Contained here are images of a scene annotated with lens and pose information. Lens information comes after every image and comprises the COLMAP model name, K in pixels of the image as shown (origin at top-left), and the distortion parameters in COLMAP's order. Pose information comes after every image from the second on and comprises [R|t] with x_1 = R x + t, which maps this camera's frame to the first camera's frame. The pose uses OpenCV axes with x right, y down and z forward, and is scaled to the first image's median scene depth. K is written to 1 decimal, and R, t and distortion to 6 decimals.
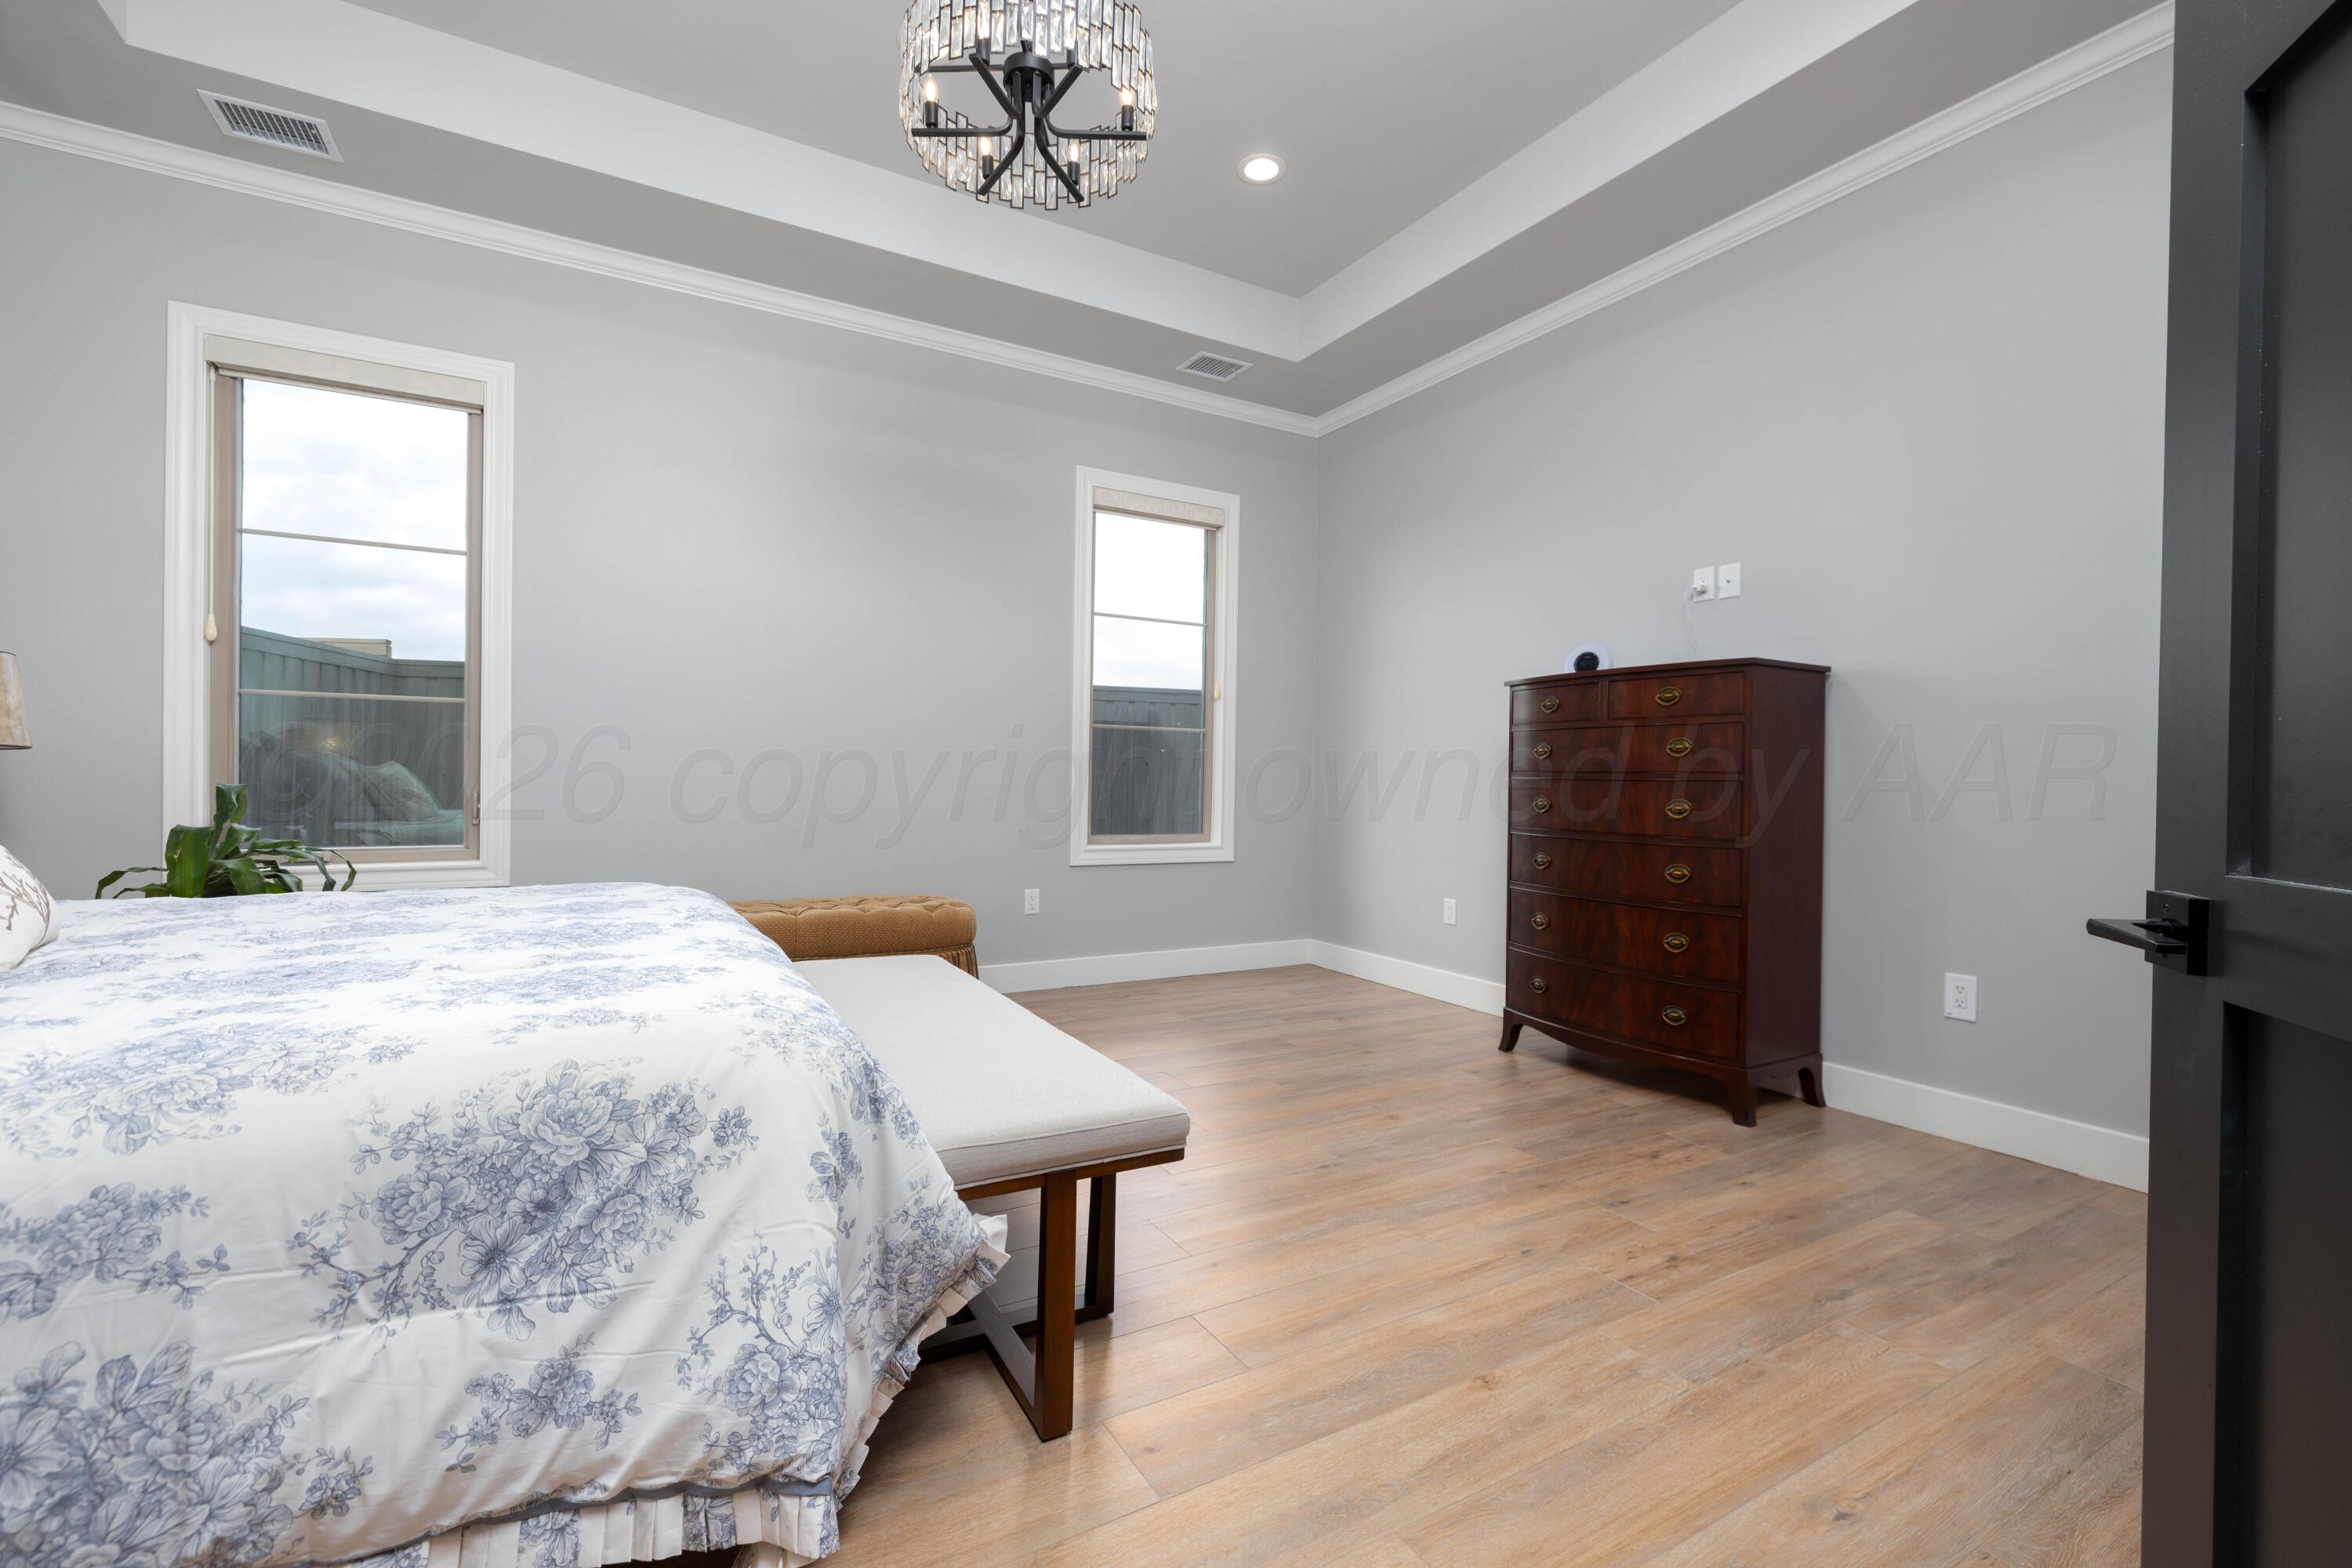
lens RADIAL K [[1004.8, 0, 1169.3], [0, 1004.8, 782.3], [0, 0, 1]] dist [-0.002416, -0.000583]
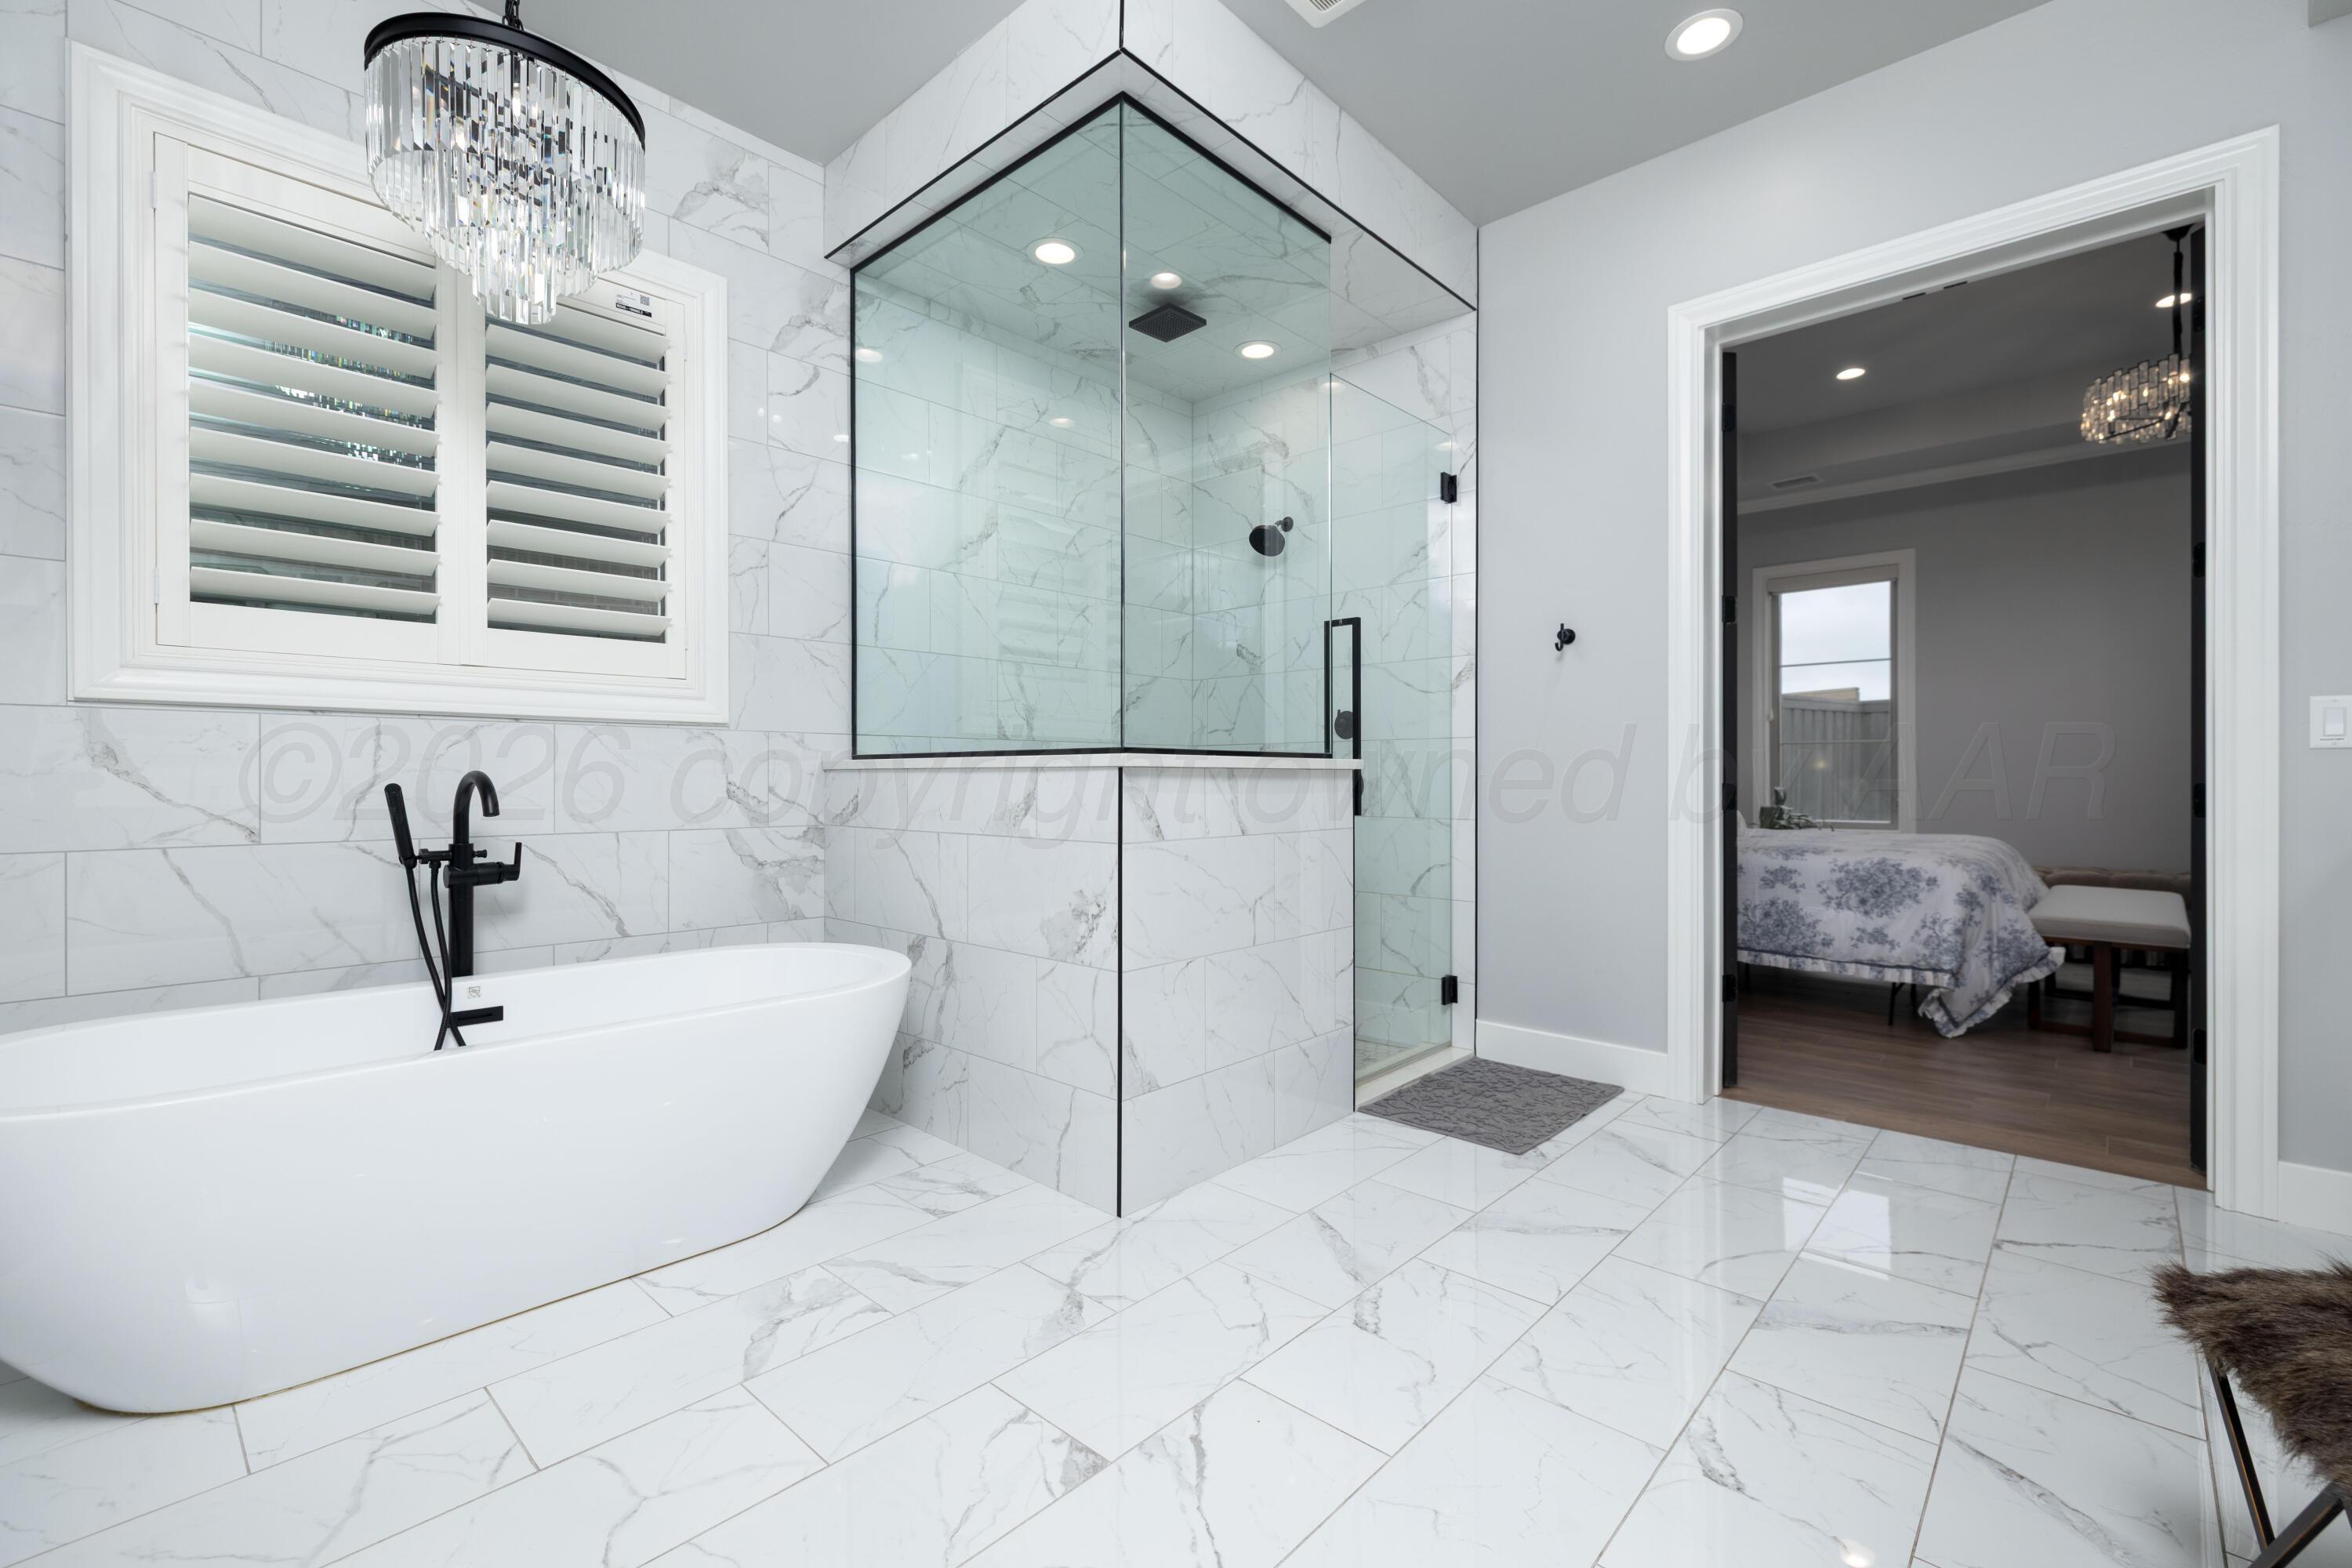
lens RADIAL K [[1004.8, 0, 1169.3], [0, 1004.8, 782.3], [0, 0, 1]] dist [-0.002416, -0.000583]
pose [[0.295706, -0.014434, -0.955170, 2.242171], [0.002801, 0.999895, -0.014243, 0.047185], [0.955275, 0.001536, 0.295715, -2.712352]]
